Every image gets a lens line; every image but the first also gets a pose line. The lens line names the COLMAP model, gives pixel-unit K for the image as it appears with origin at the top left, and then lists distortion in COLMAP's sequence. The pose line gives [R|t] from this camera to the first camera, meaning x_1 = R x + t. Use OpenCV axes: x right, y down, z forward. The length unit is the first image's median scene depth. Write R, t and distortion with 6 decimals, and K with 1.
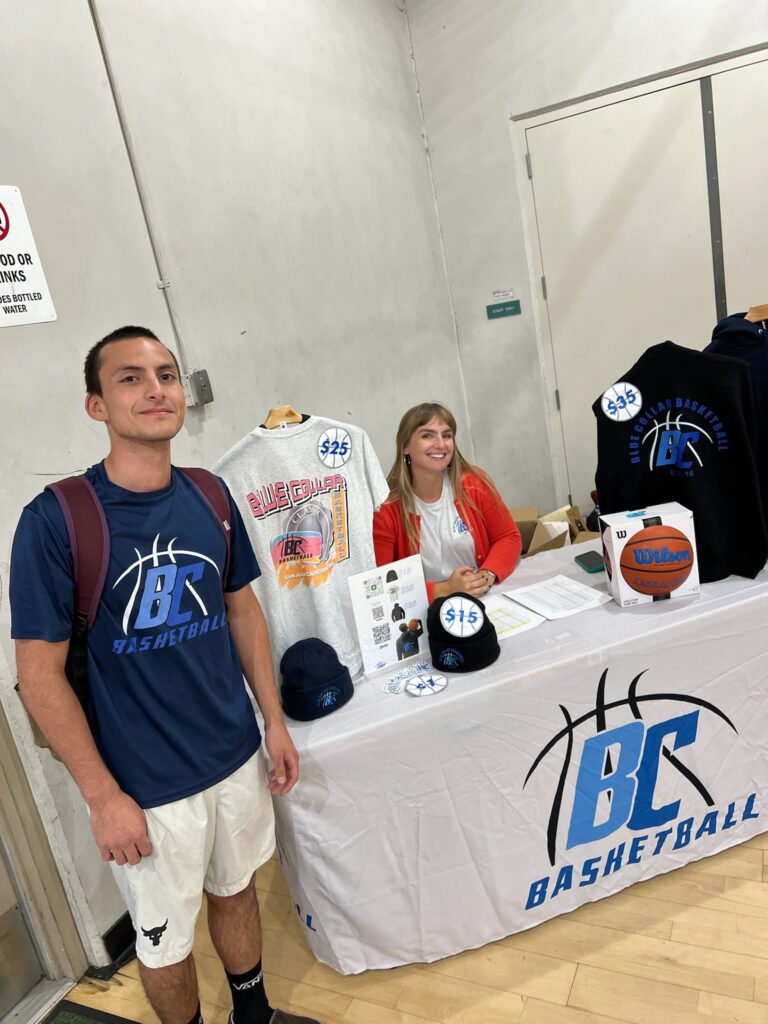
lens RADIAL K [[765.4, 0, 386.7], [0, 765.4, 511.6], [0, 0, 1]] dist [0.012407, -0.029023]
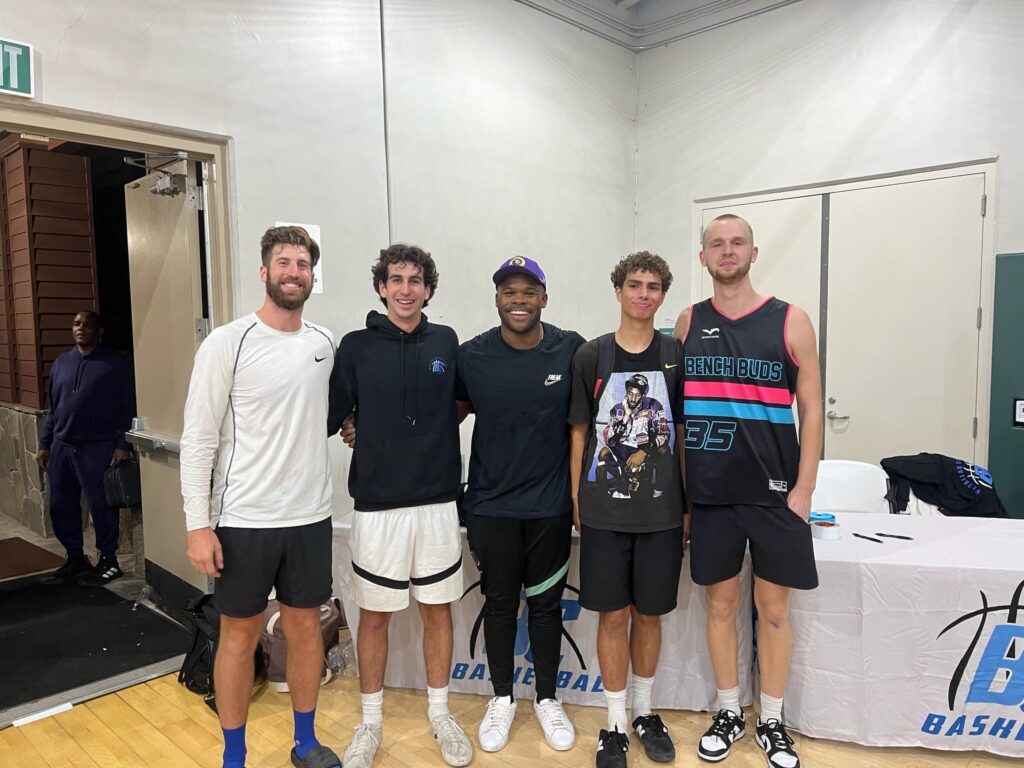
lens RADIAL K [[765.4, 0, 511.0], [0, 765.4, 387.3], [0, 0, 1]] dist [0.012407, -0.029023]
pose [[0.906390, 0.214291, -0.364056, 0.721383], [-0.257711, 0.963340, -0.074580, -0.006050], [0.334728, 0.161420, 0.928386, -0.549370]]
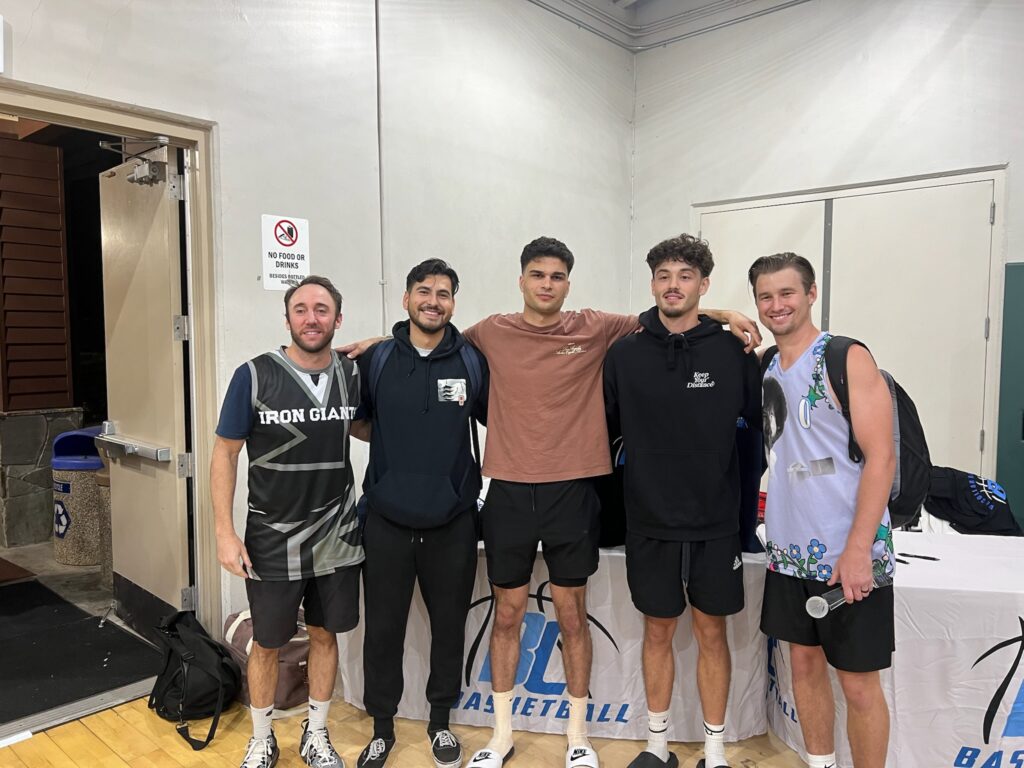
lens RADIAL K [[765.4, 0, 511.0], [0, 765.4, 384.1], [0, 0, 1]] dist [0.012407, -0.029023]
pose [[0.914658, 0.220548, -0.338762, 0.654242], [-0.266603, 0.959070, -0.095434, -0.000080], [0.303848, 0.177604, 0.936020, -0.488258]]
